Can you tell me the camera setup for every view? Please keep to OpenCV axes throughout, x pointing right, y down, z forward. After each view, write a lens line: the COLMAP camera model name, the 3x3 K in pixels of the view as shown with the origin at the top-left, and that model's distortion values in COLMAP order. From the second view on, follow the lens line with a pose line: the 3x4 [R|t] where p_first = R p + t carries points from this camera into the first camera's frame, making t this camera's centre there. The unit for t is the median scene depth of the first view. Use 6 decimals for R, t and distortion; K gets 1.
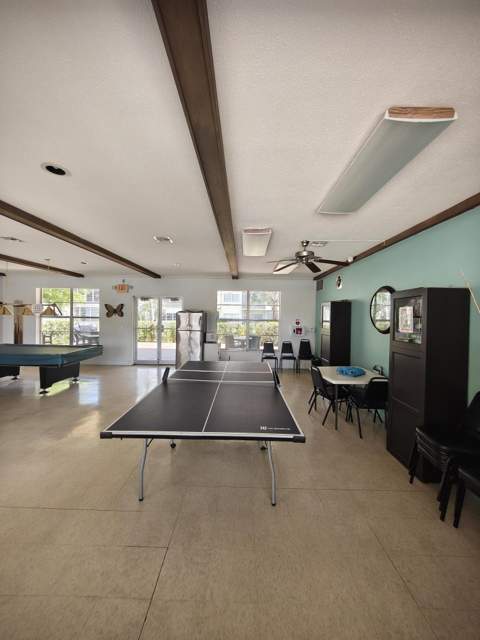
lens RADIAL K [[242.0, 0, 239.0], [0, 242.0, 317.4], [0, 0, 1]] dist [-0.003679, -0.000127]
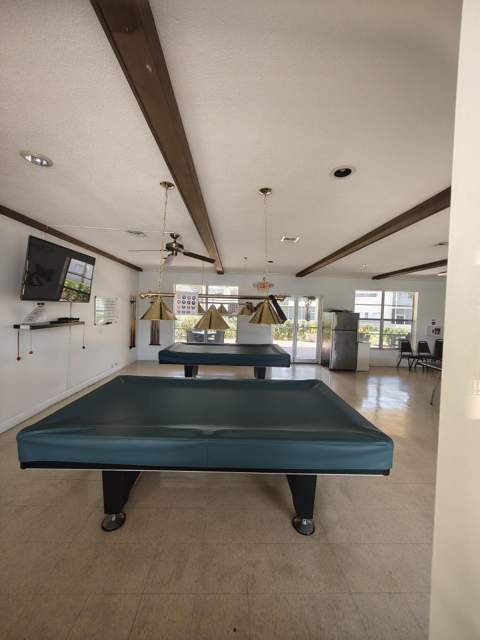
lens RADIAL K [[242.0, 0, 240.3], [0, 242.0, 320.9], [0, 0, 1]] dist [-0.003679, -0.000127]
pose [[0.998763, 0.010749, 0.048554, -0.631040], [-0.012367, 0.999374, 0.033150, -0.010462], [-0.048167, -0.033709, 0.998270, 0.011446]]
